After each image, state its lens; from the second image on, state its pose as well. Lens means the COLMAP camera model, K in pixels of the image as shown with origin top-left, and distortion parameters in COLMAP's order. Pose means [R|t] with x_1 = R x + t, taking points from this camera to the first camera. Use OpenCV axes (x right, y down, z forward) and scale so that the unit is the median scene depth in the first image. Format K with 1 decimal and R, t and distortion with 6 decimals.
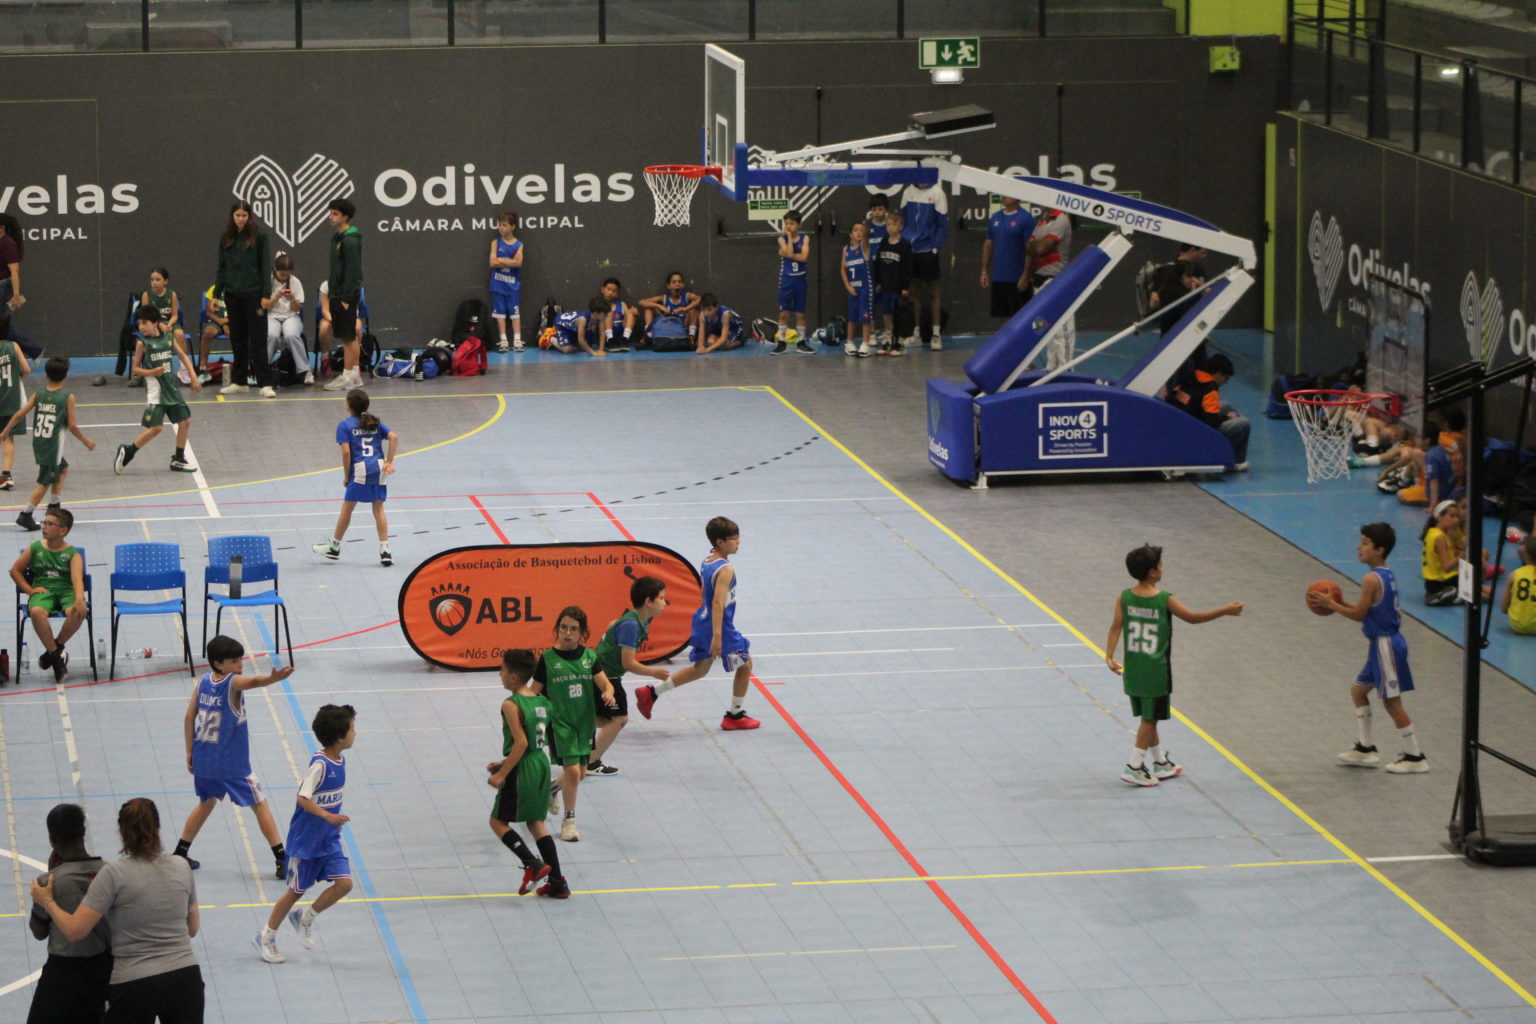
lens RADIAL K [[5376.8, 0, 768.0], [0, 5376.8, 512.0], [0, 0, 1]] dist [-0.203242, 1.278562]
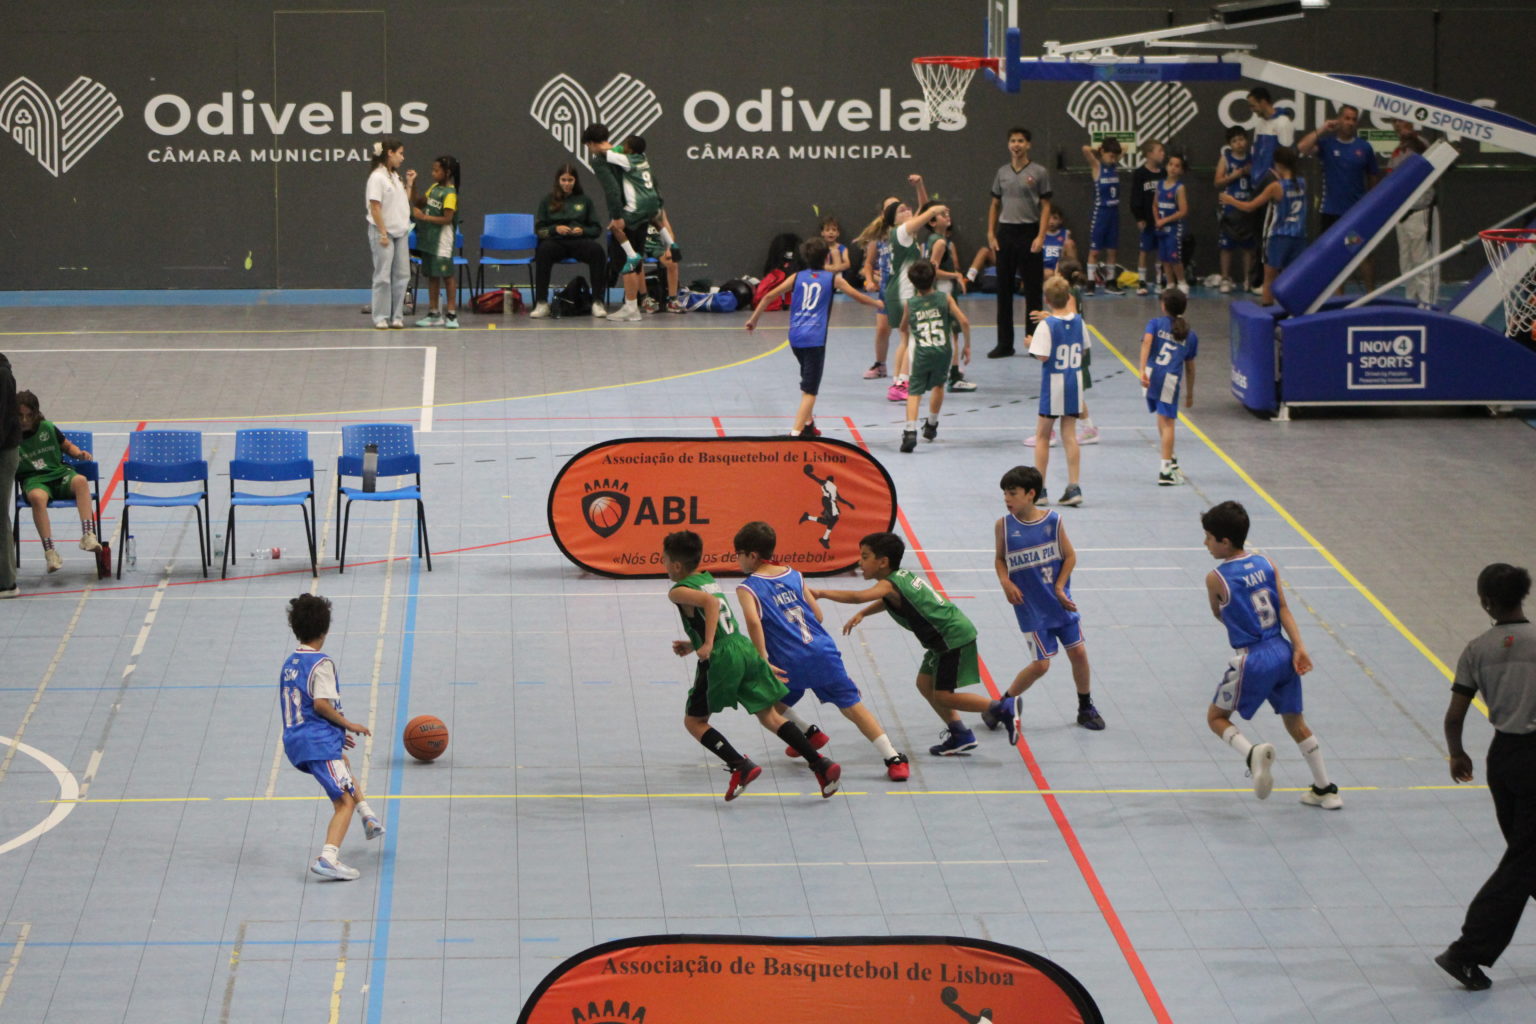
lens RADIAL K [[5376.8, 0, 768.0], [0, 5376.8, 512.0], [0, 0, 1]] dist [-0.203242, 1.278562]
pose [[0.993401, 0.019738, -0.112981, 0.055551], [-0.021444, 0.999673, -0.013913, 0.025020], [0.112669, 0.016244, 0.993500, 0.100372]]
